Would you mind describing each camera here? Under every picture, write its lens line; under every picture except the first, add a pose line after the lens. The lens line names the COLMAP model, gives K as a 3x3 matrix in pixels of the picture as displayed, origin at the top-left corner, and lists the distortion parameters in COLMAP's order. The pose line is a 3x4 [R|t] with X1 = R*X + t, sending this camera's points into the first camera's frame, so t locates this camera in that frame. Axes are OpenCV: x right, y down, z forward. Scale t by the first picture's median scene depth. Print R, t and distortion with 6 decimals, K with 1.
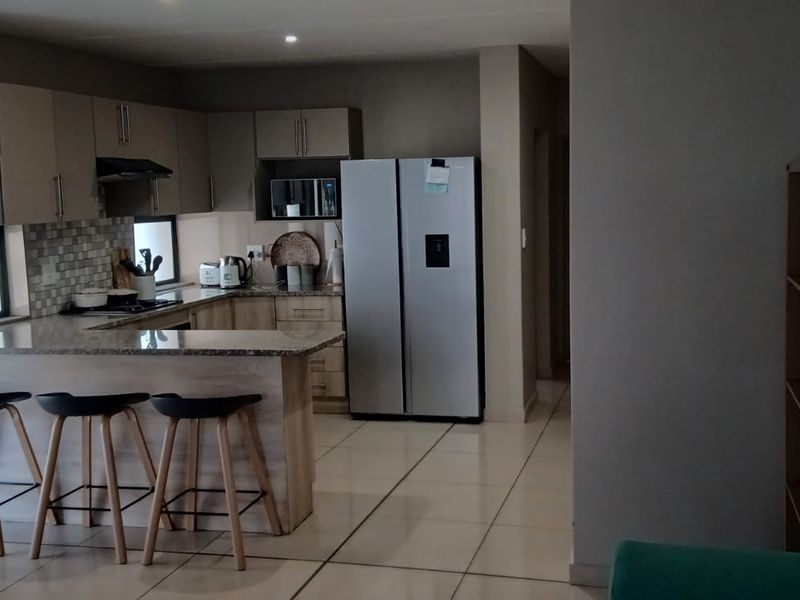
lens RADIAL K [[977.3, 0, 406.2], [0, 977.3, 302.8], [0, 0, 1]] dist [0.177591, -0.404914]
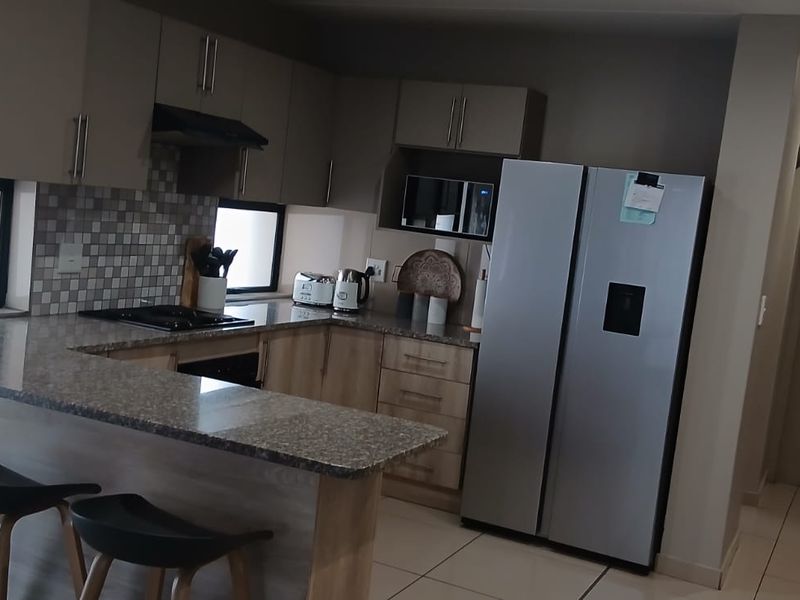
lens RADIAL K [[977.3, 0, 406.2], [0, 977.3, 302.8], [0, 0, 1]] dist [0.177591, -0.404914]
pose [[0.972601, 0.159005, -0.169600, 0.000332], [-0.162565, 0.986671, -0.007224, -0.028286], [0.166191, 0.034597, 0.985487, 0.311640]]
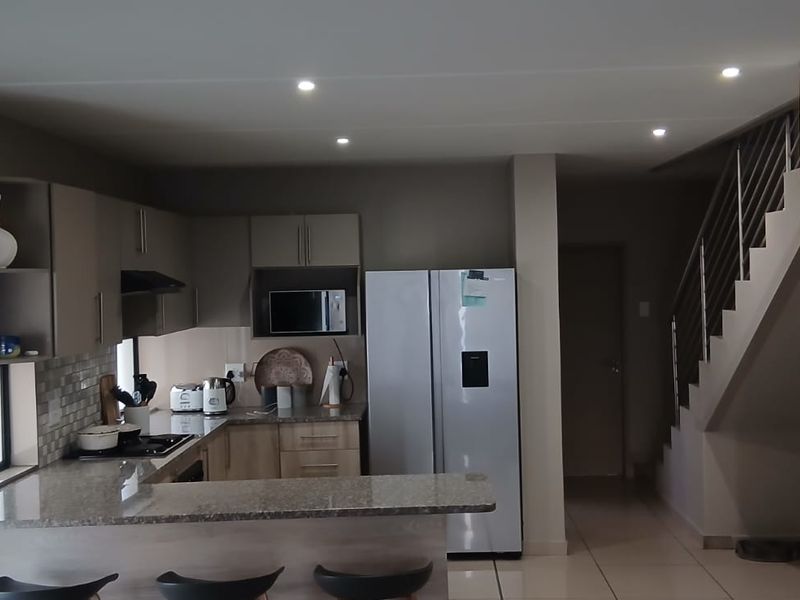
lens RADIAL K [[977.3, 0, 406.2], [0, 977.3, 302.8], [0, 0, 1]] dist [0.177591, -0.404914]
pose [[0.971754, -0.003826, 0.235965, -0.248135], [0.026245, 0.995418, -0.091944, -0.032323], [-0.234532, 0.095540, 0.967402, 0.120114]]
